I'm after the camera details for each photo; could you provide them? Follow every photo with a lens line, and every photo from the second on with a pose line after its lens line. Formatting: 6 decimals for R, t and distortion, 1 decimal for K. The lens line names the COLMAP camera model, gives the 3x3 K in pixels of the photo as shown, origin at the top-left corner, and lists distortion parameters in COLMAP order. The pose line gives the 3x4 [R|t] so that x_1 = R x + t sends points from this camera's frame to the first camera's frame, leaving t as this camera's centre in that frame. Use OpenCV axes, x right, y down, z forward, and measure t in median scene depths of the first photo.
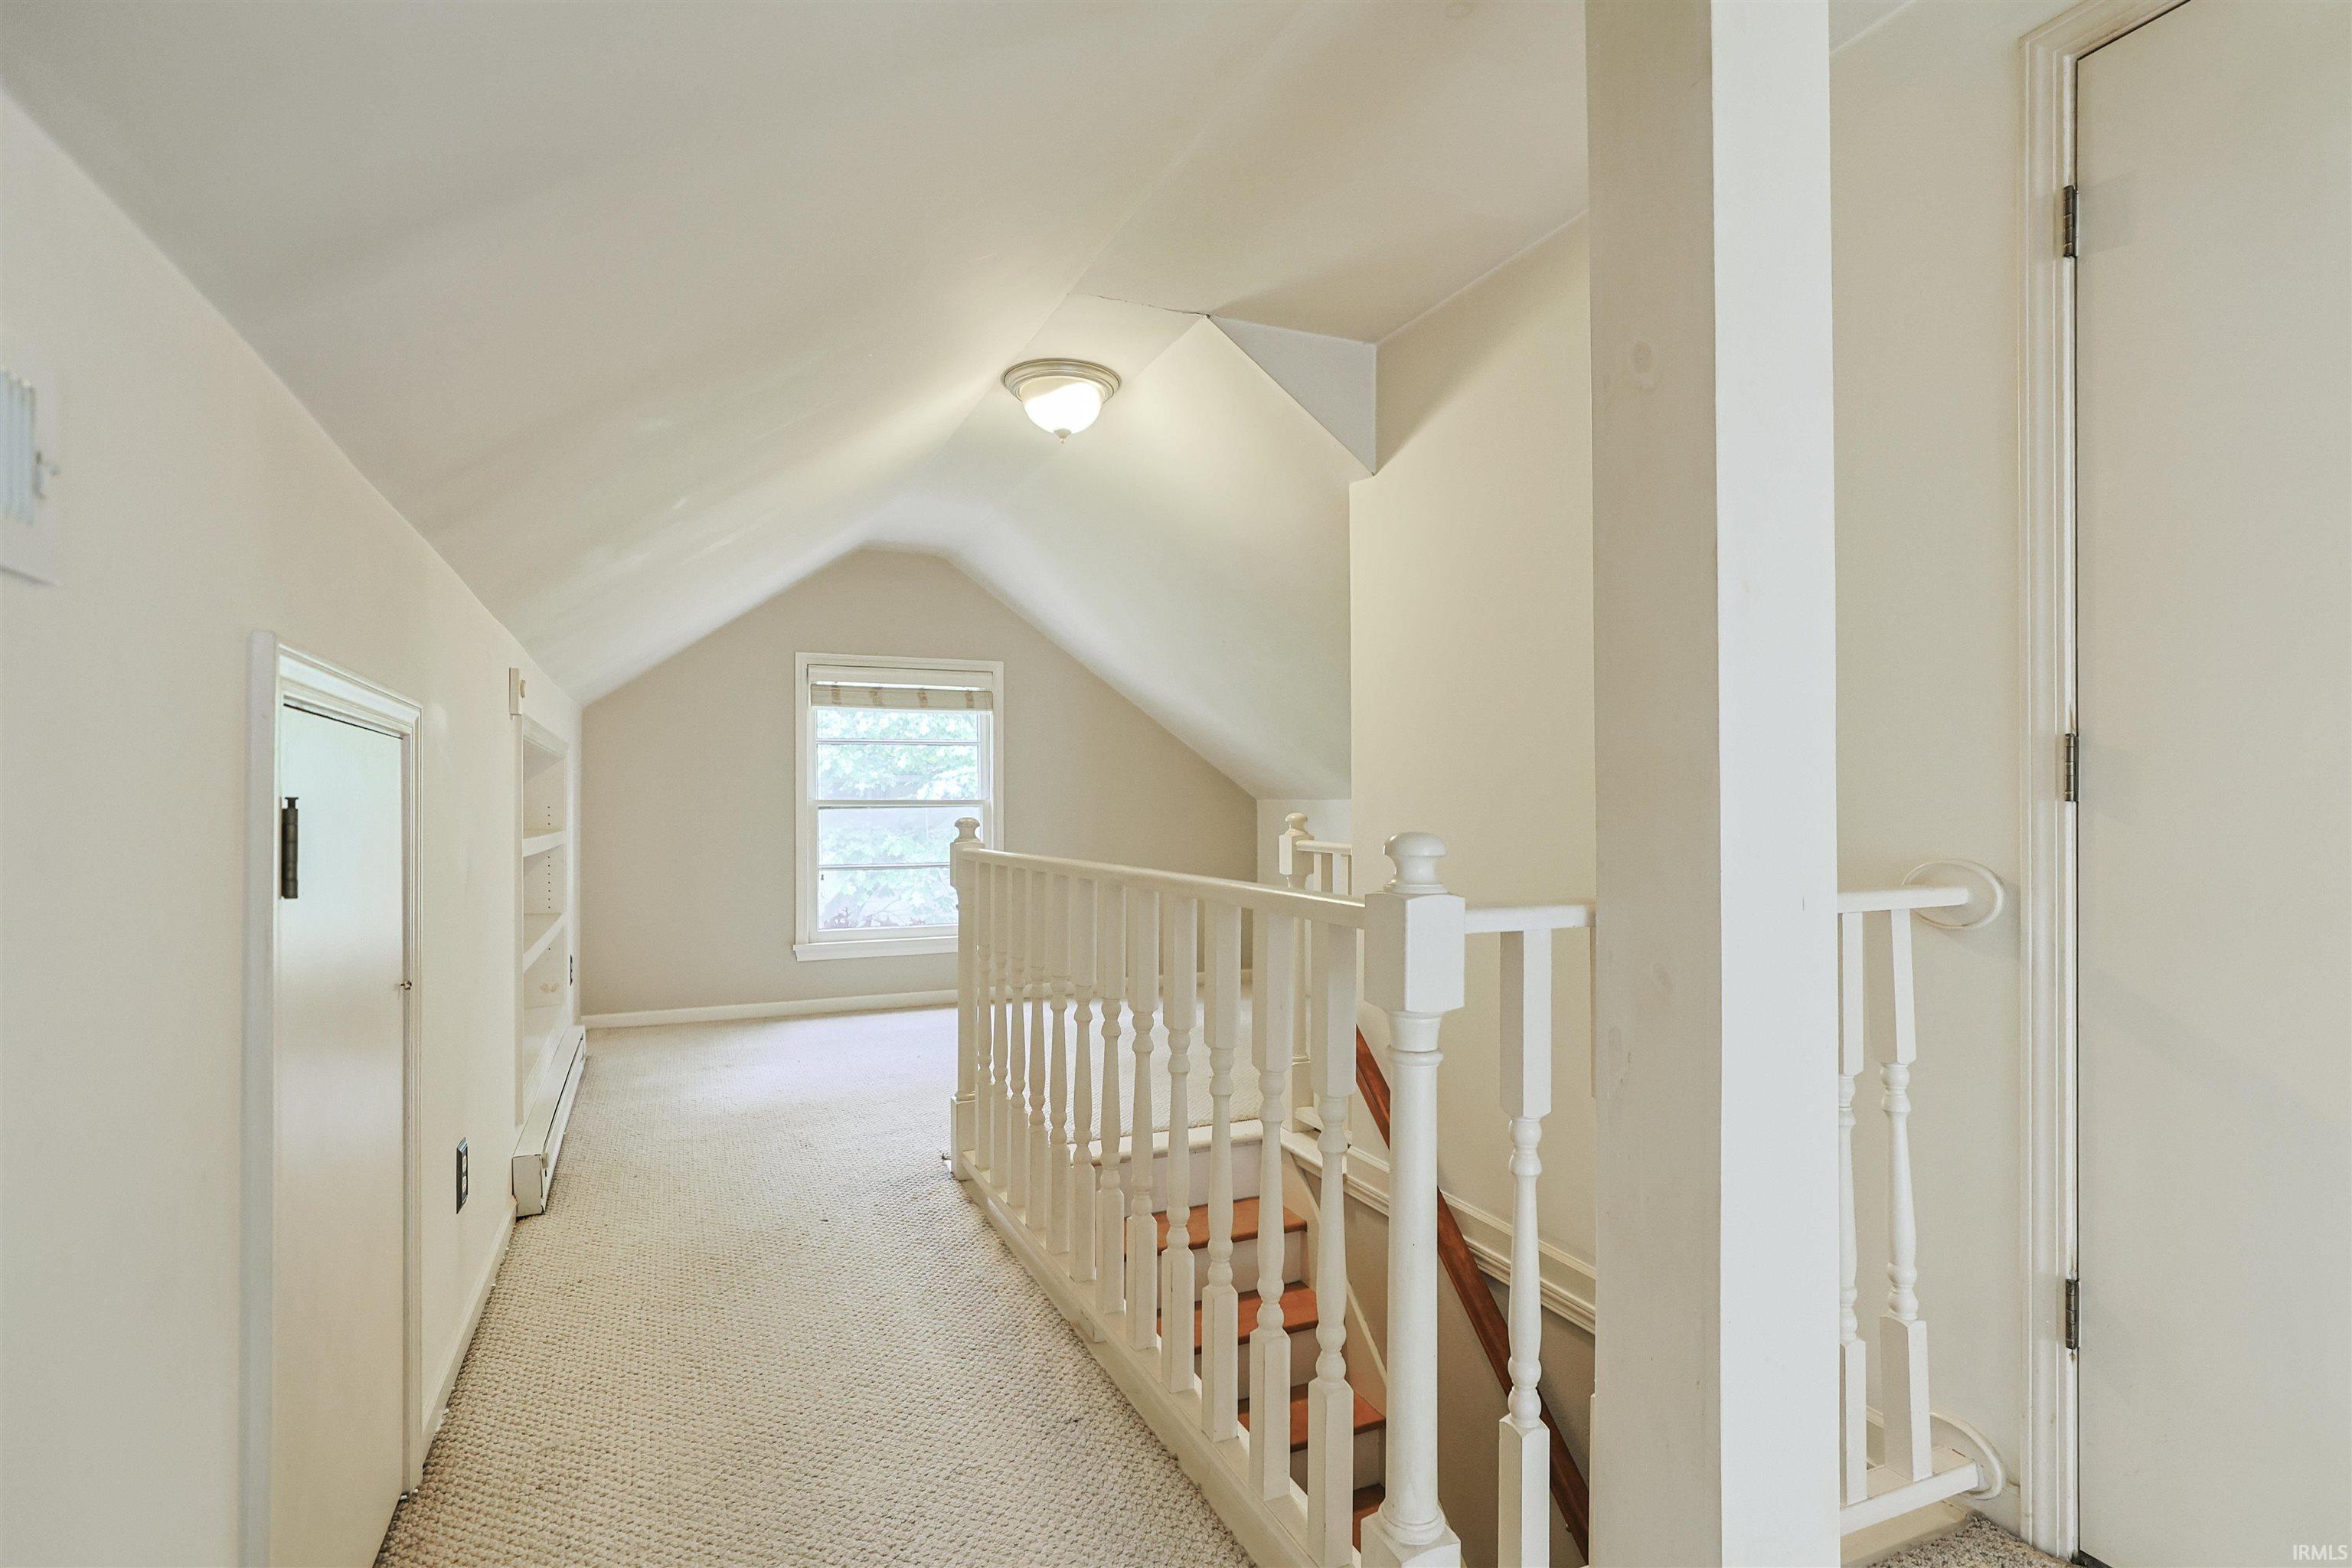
lens RADIAL K [[1136.6, 0, 1165.8], [0, 1136.6, 803.9], [0, 0, 1]] dist [-0.015230, 0.005537]
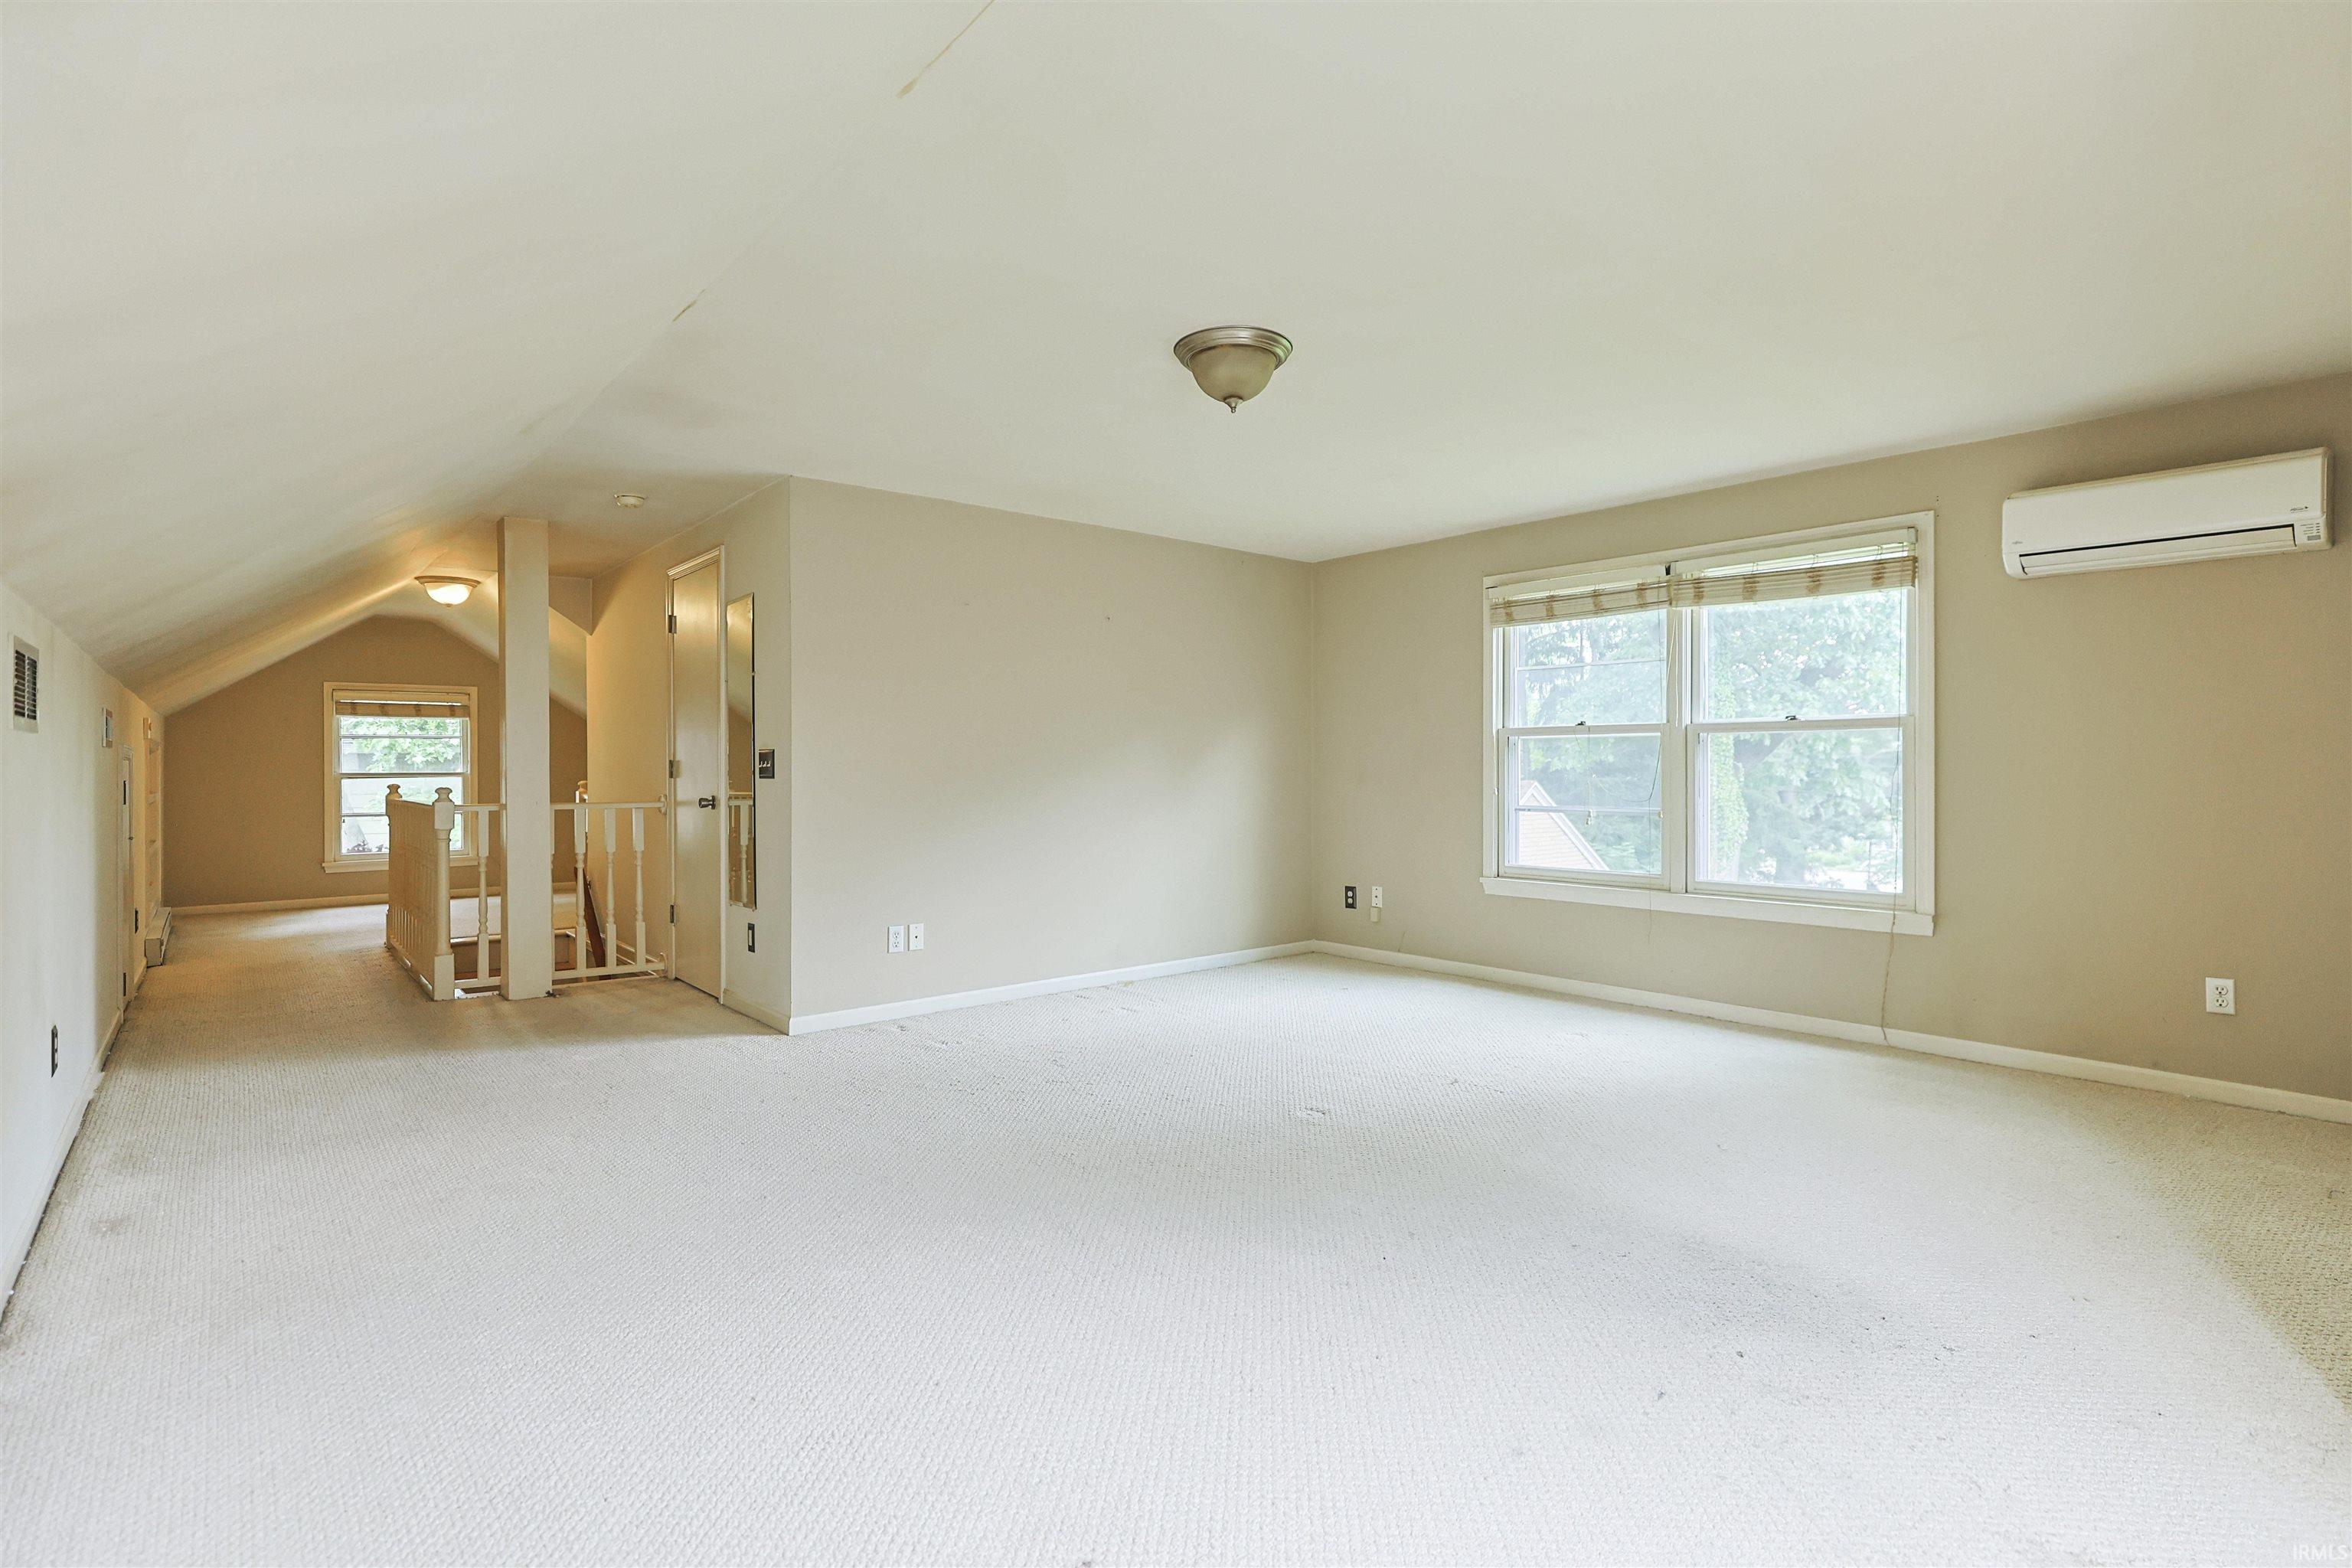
lens RADIAL K [[1136.6, 0, 1198.3], [0, 1136.6, 776.6], [0, 0, 1]] dist [-0.015230, 0.005537]
pose [[0.956722, -0.001800, 0.290998, 0.394954], [-0.000170, 0.999977, 0.006744, -0.010094], [-0.291004, -0.006501, 0.956700, -0.894912]]
